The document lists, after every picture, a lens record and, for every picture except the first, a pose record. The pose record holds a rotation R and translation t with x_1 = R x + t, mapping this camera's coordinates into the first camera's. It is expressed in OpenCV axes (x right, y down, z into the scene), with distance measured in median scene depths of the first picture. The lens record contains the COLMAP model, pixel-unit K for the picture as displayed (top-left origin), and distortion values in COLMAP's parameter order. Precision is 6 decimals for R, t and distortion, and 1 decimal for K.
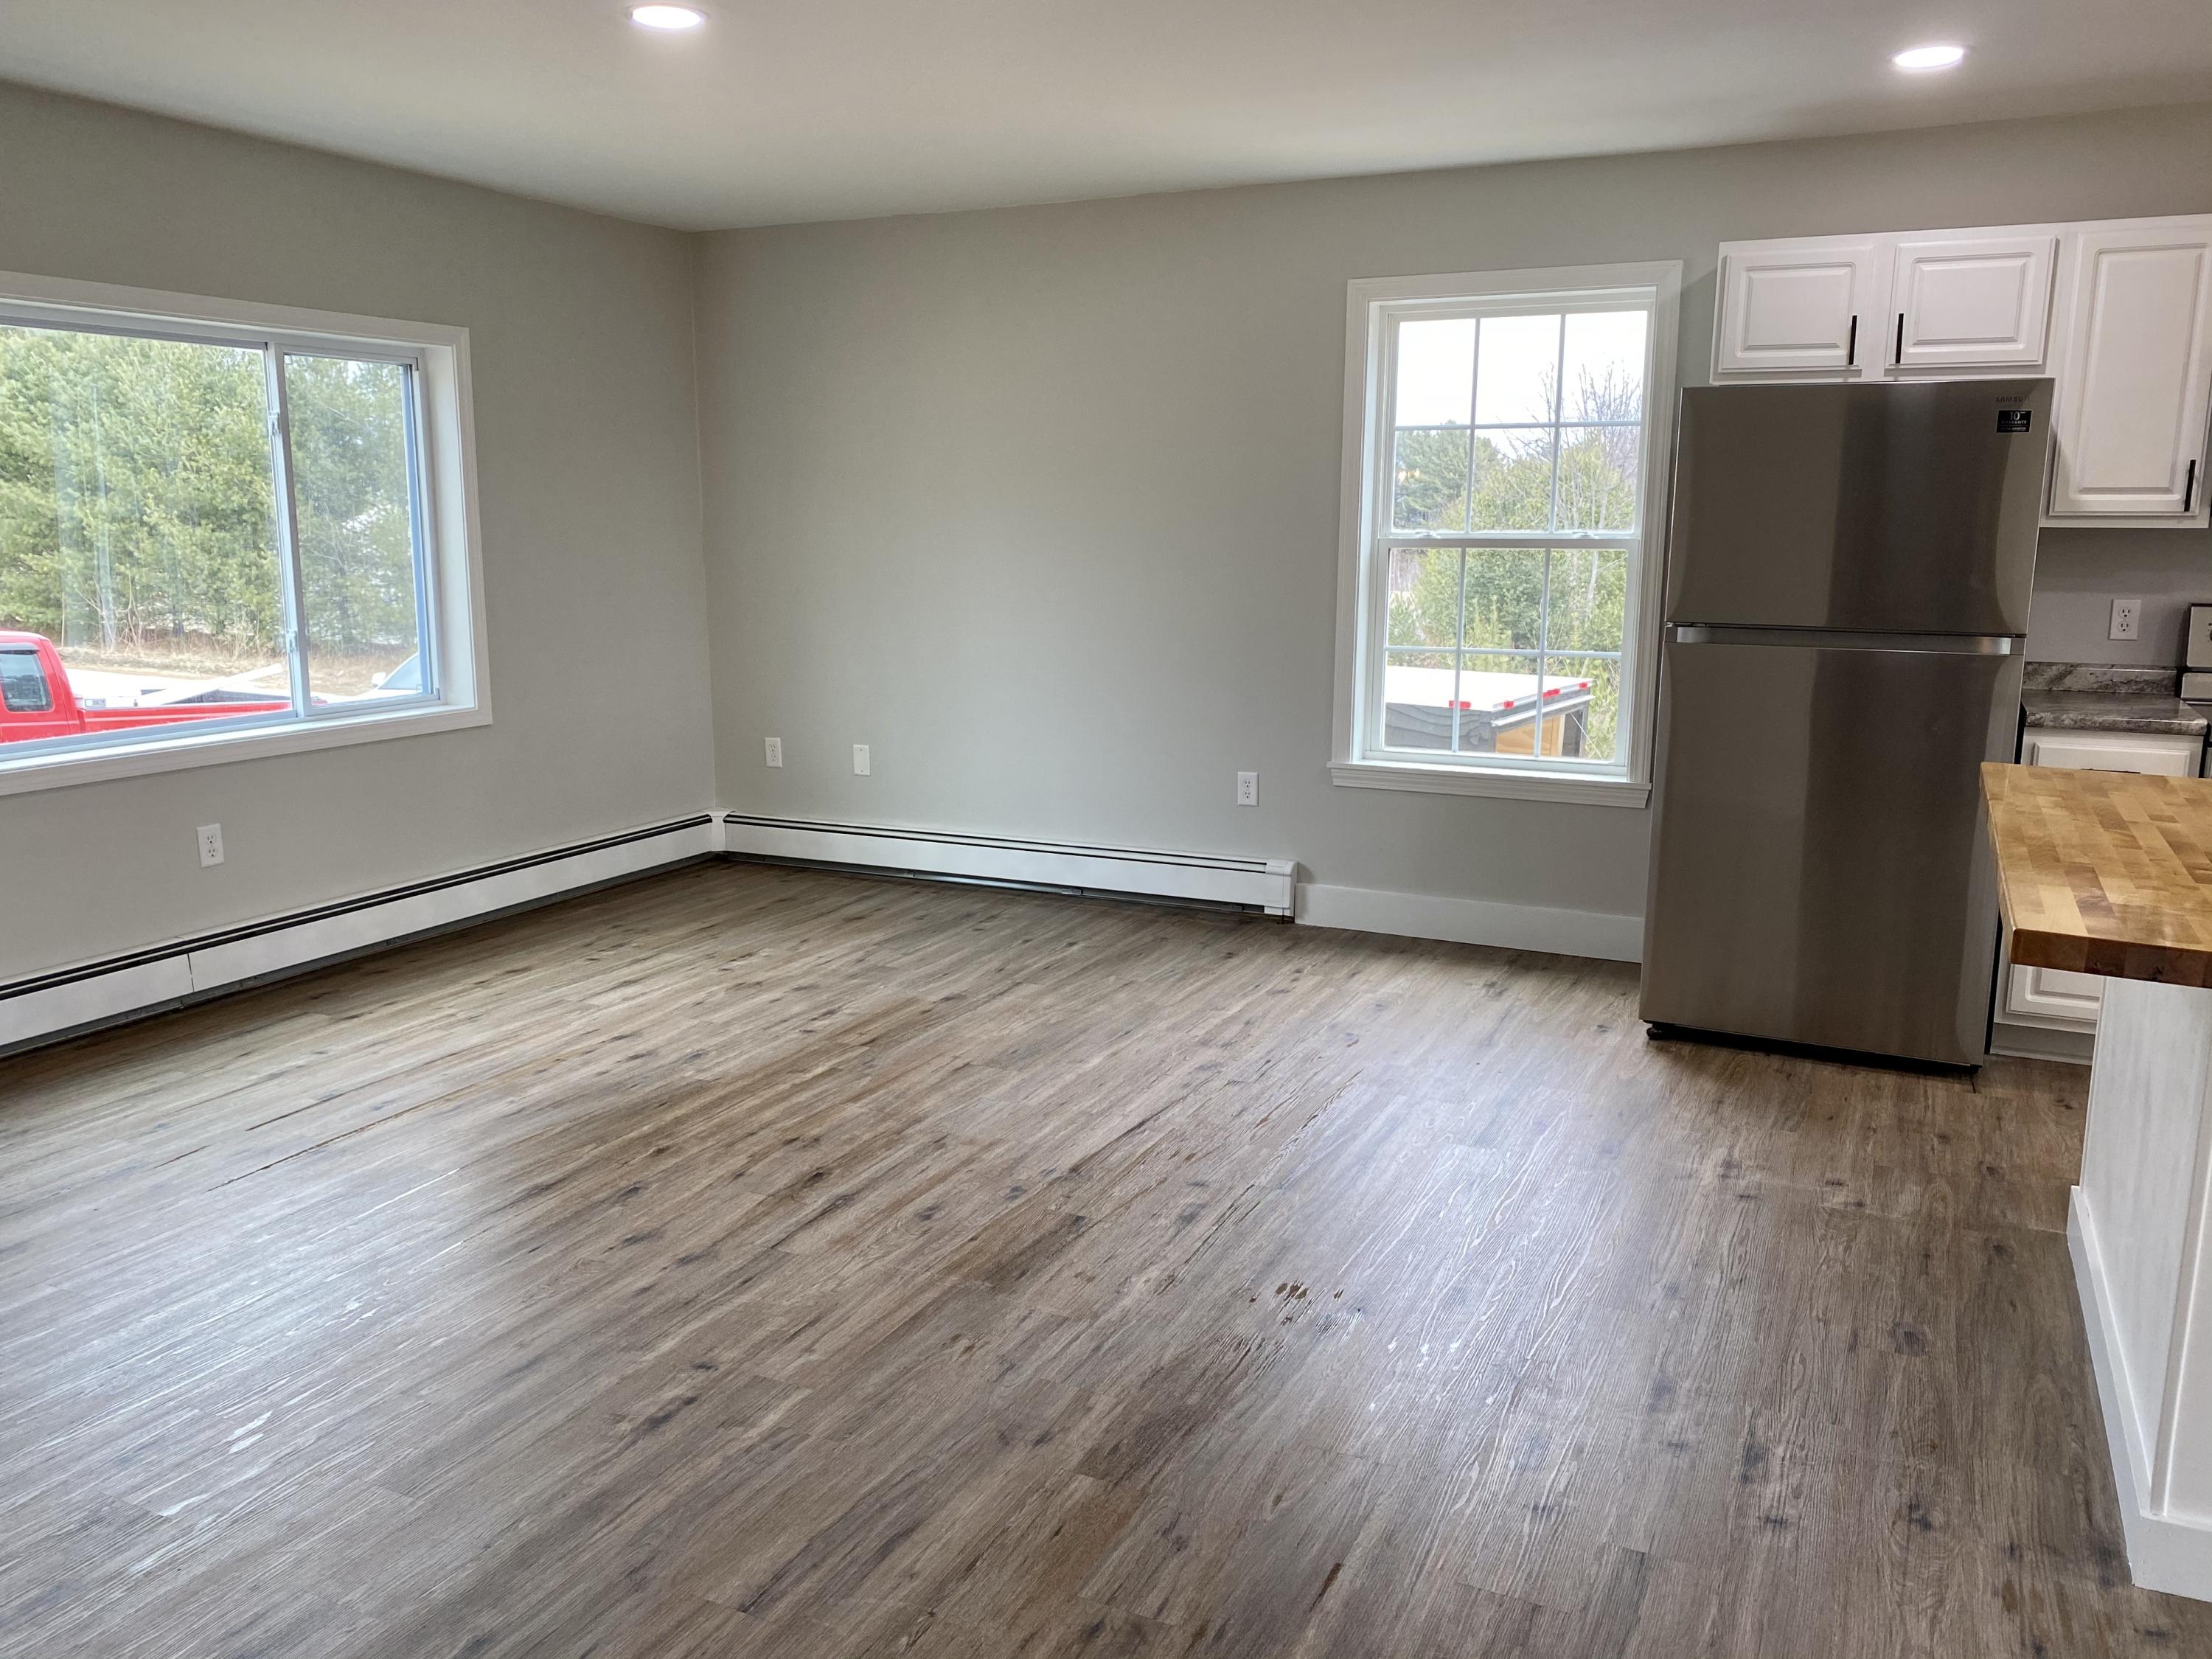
lens RADIAL K [[1686.5, 0, 1110.6], [0, 1686.5, 826.7], [0, 0, 1]] dist [0.008219, -0.001145]
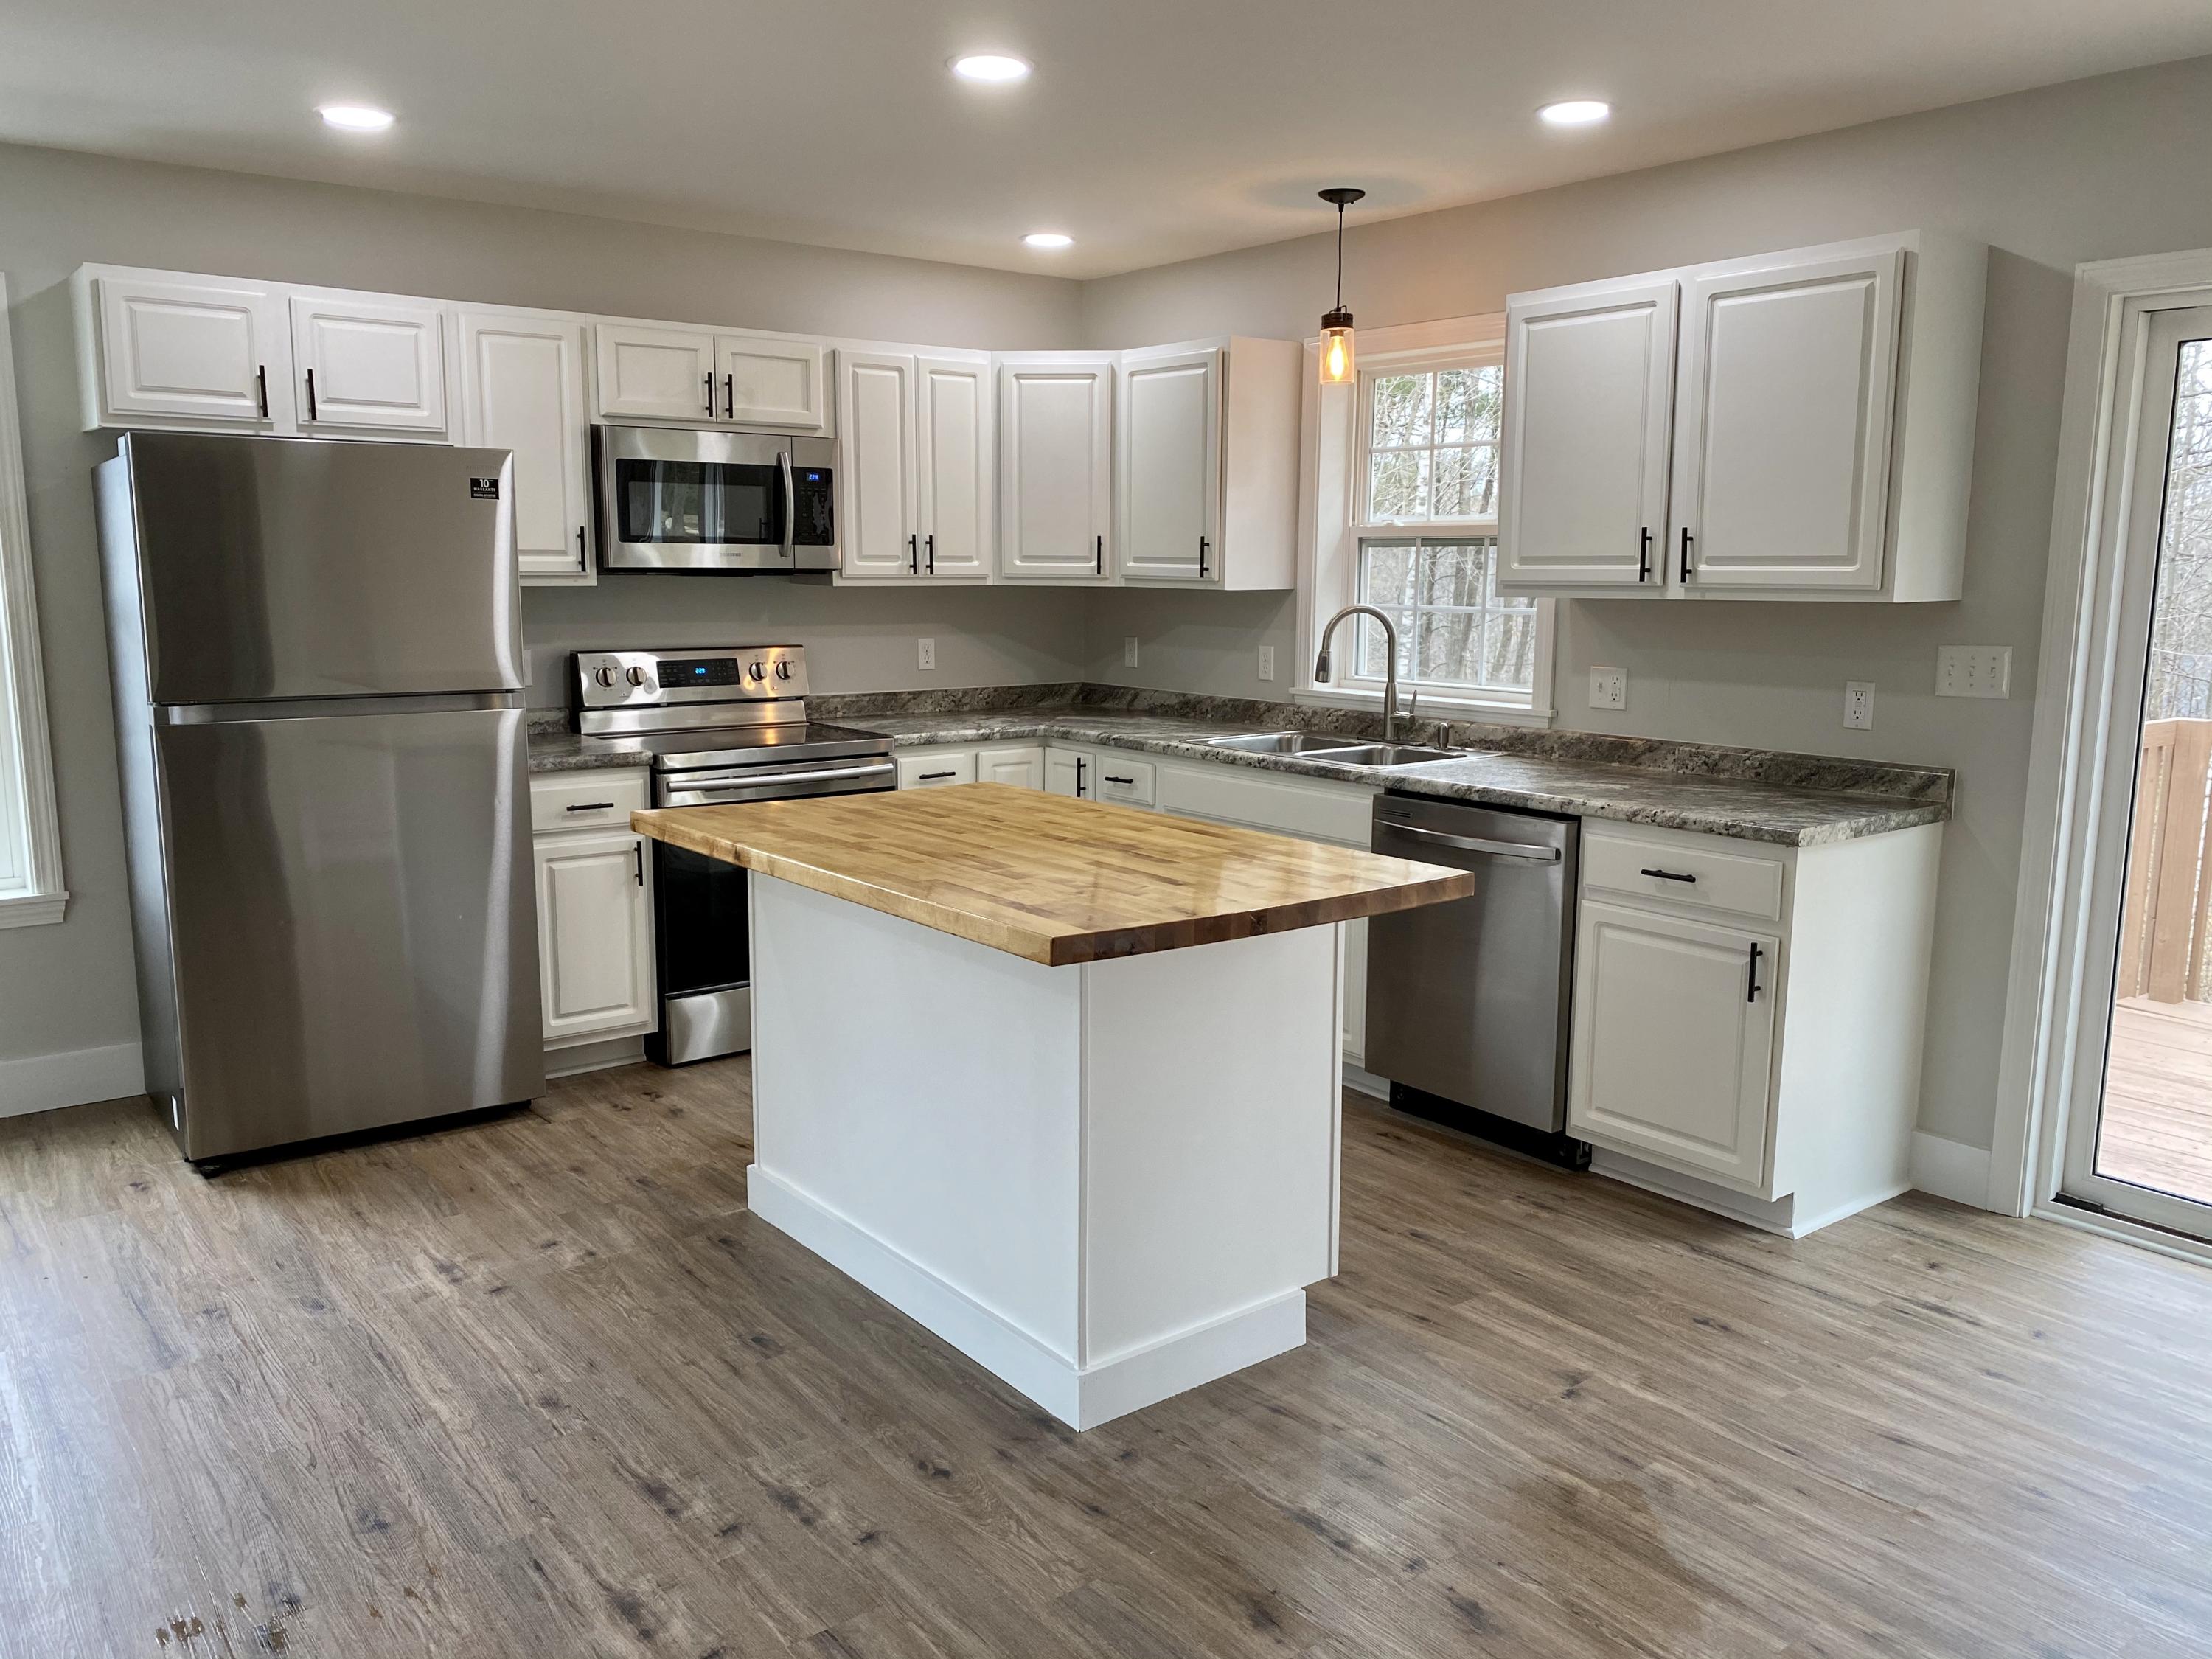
lens RADIAL K [[1686.5, 0, 1108.7], [0, 1686.5, 832.4], [0, 0, 1]] dist [0.008219, -0.001145]
pose [[0.451321, -0.143048, 0.880821, -0.227900], [0.159657, 0.984085, 0.078013, -0.046516], [-0.877963, 0.105420, 0.466977, 0.181172]]
